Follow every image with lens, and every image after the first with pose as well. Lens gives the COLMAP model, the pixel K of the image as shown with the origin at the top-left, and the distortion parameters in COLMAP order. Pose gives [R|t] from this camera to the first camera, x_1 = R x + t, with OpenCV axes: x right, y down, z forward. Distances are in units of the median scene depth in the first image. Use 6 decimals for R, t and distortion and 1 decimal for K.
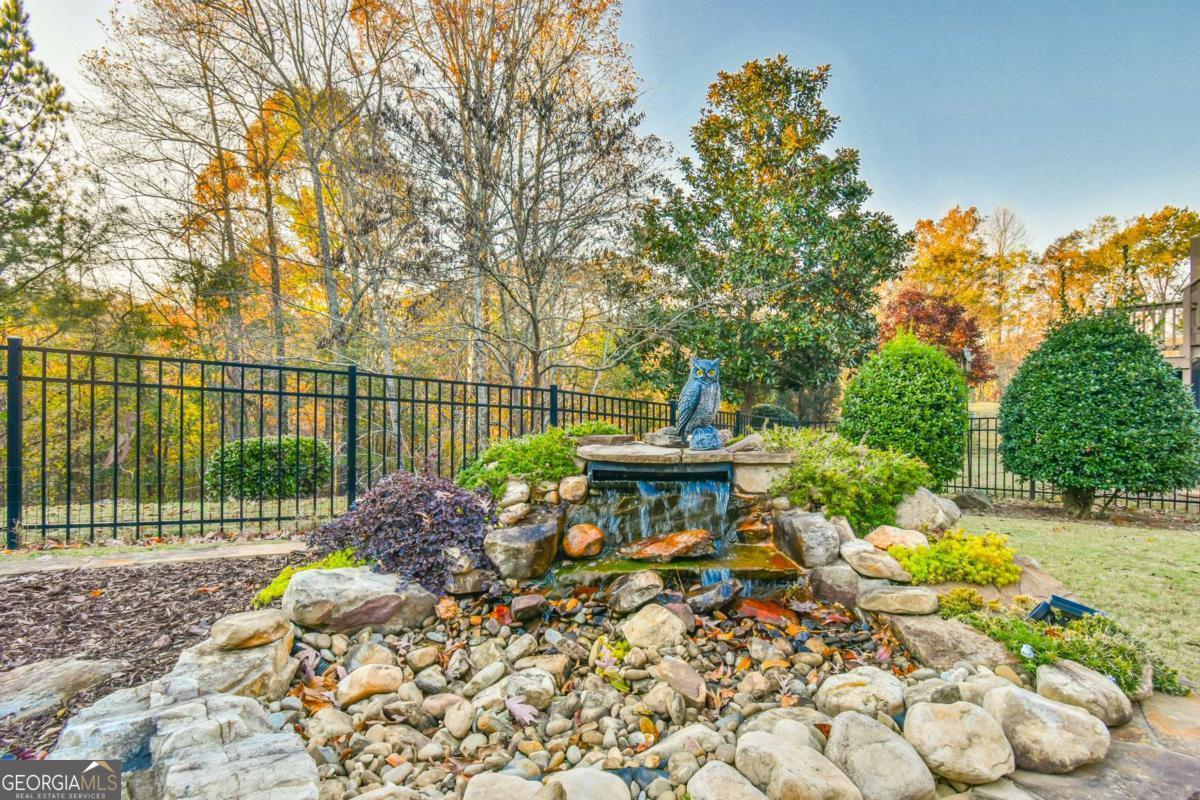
lens RADIAL K [[608.2, 0, 601.2], [0, 608.2, 394.3], [0, 0, 1]] dist [0.001600, 0.000235]
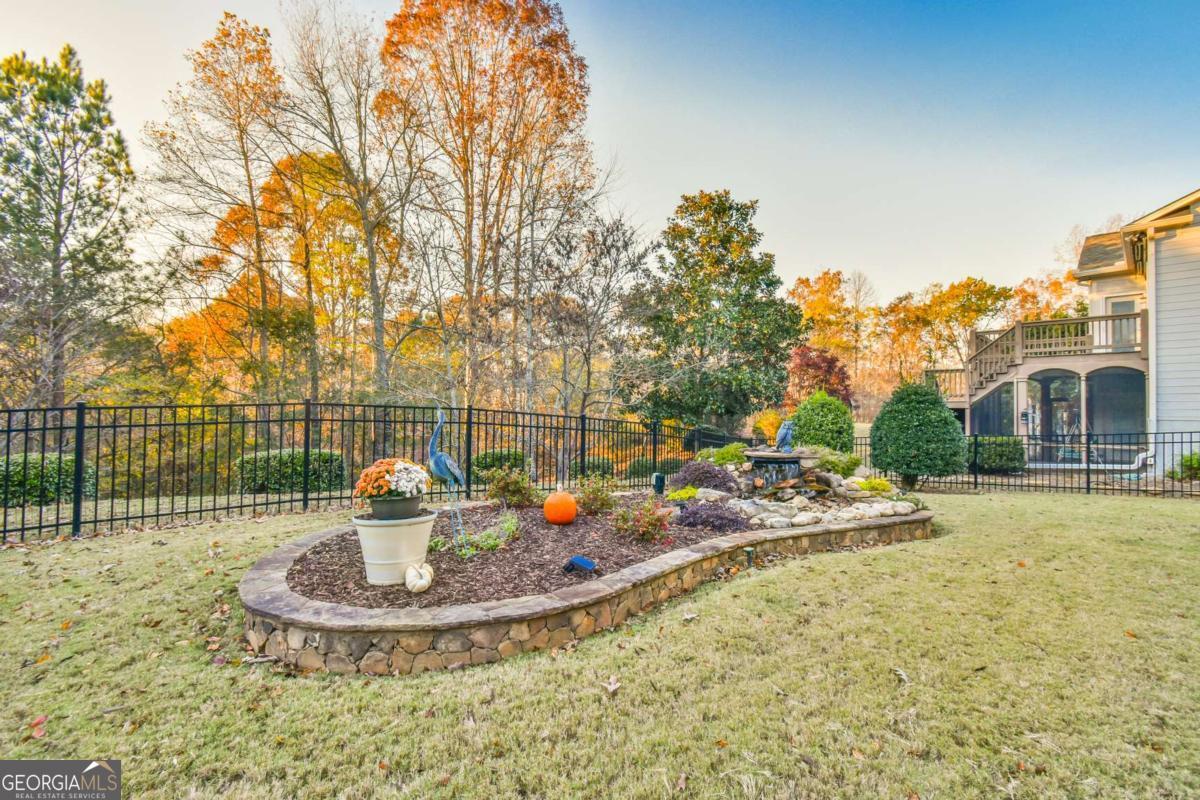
lens RADIAL K [[530.9, 0, 607.2], [0, 530.9, 399.2], [0, 0, 1]] dist [0.001377, -0.000358]
pose [[0.989583, 0.011313, 0.143518, -0.192629], [-0.007821, 0.999660, -0.024872, -0.017421], [-0.143751, 0.023491, 0.989335, -0.252455]]
